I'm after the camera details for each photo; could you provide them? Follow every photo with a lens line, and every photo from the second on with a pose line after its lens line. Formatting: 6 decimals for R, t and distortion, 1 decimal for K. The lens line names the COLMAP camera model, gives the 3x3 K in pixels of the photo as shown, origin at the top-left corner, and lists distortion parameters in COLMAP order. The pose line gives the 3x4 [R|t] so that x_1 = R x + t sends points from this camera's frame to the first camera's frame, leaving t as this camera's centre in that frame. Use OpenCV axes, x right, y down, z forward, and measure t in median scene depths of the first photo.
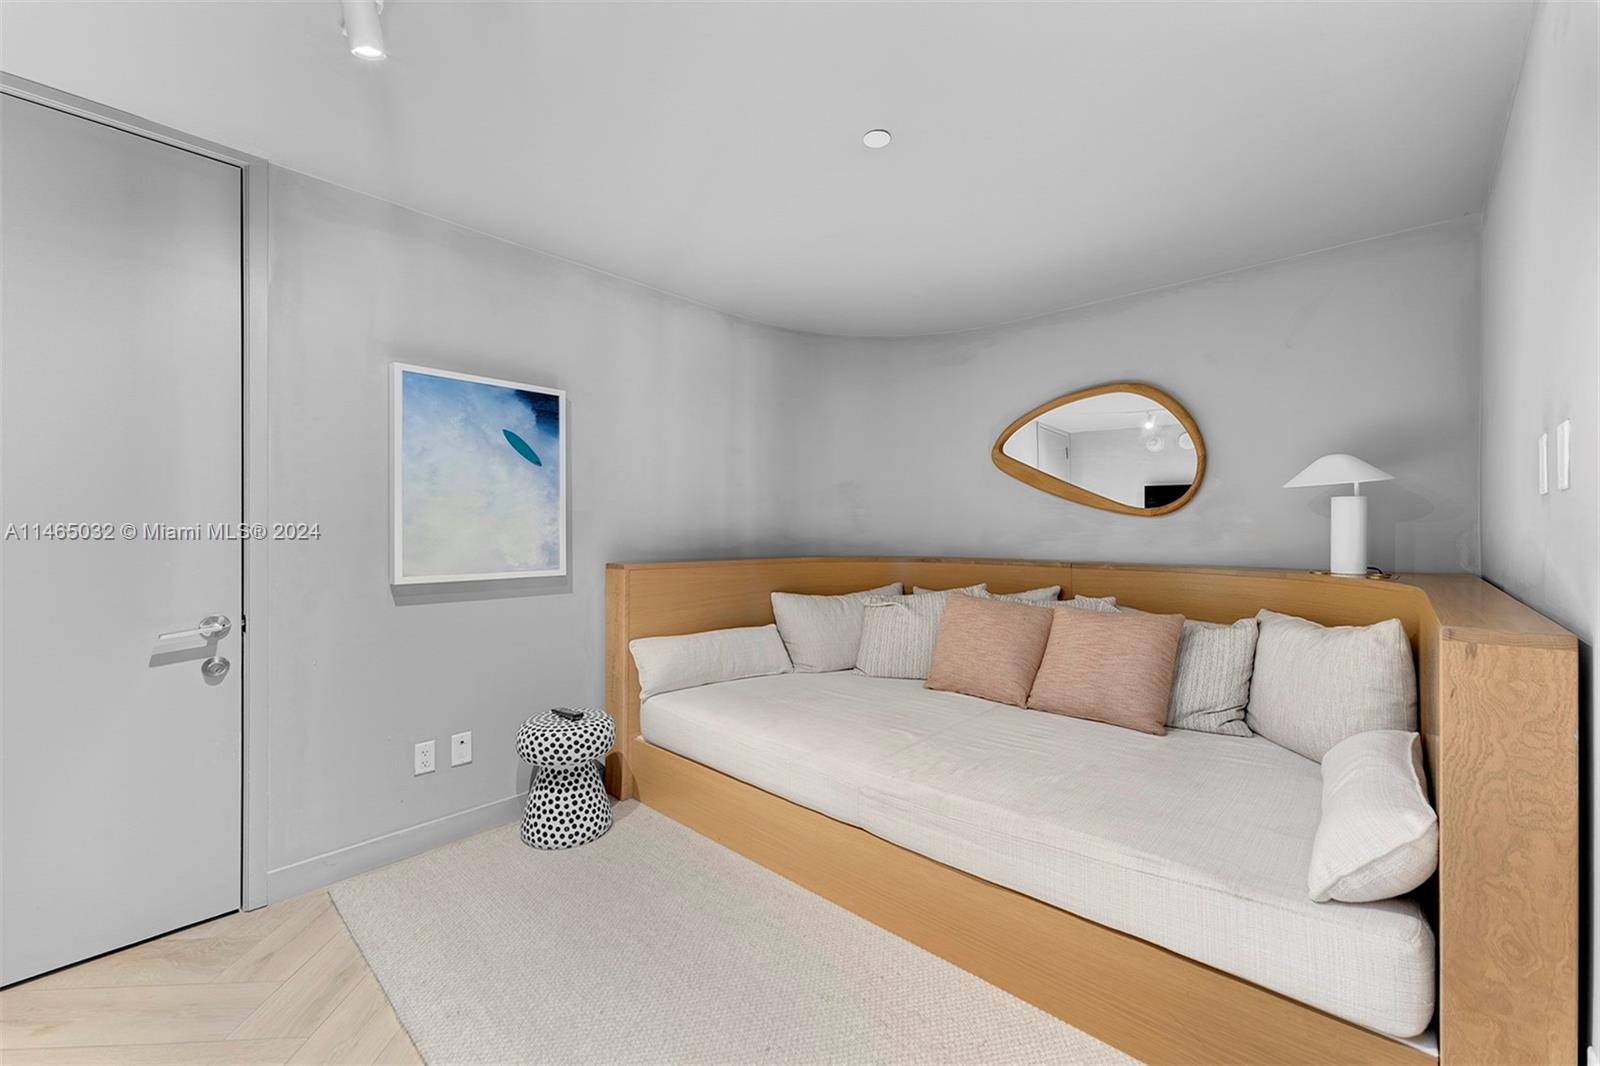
lens RADIAL K [[621.7, 0, 800.0], [0, 621.7, 533.0], [0, 0, 1]] dist [0.000370, 0.000012]
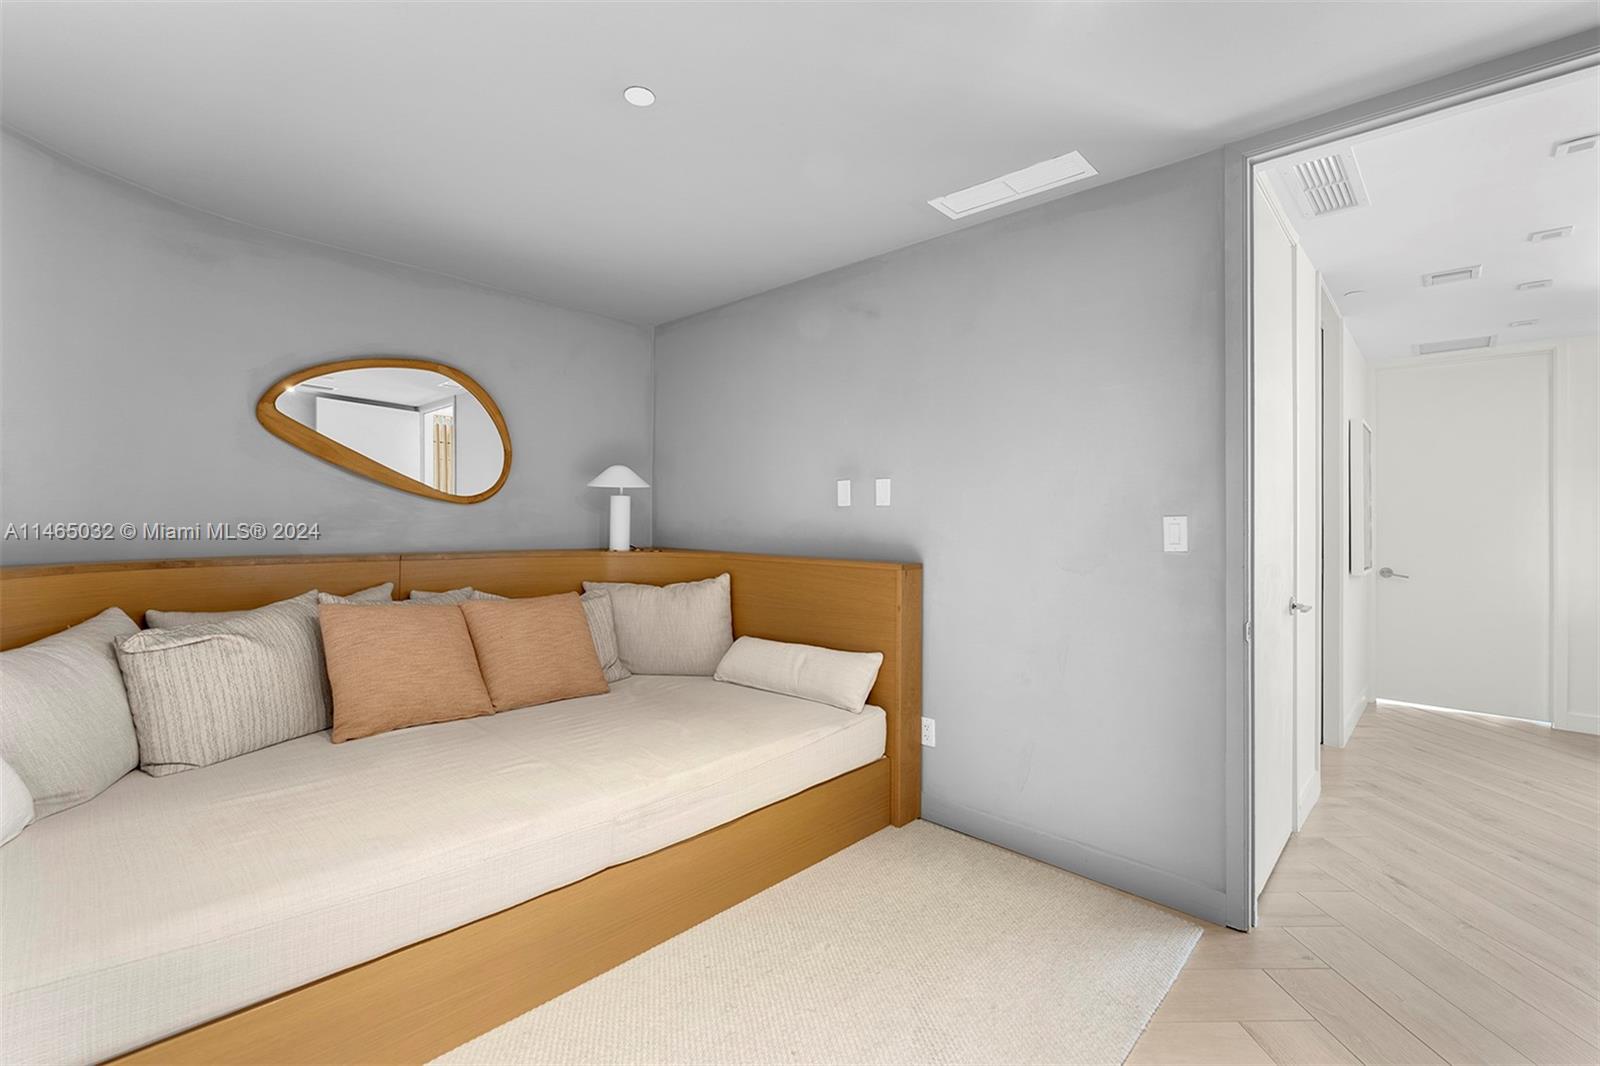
lens RADIAL K [[651.8, 0, 799.2], [0, 651.8, 522.8], [0, 0, 1]] dist [0.002126, 0.000144]
pose [[0.058941, -0.000848, 0.998261, -0.559791], [-0.005517, 0.999984, 0.001176, -0.001621], [-0.998246, -0.005577, 0.058935, 0.493925]]
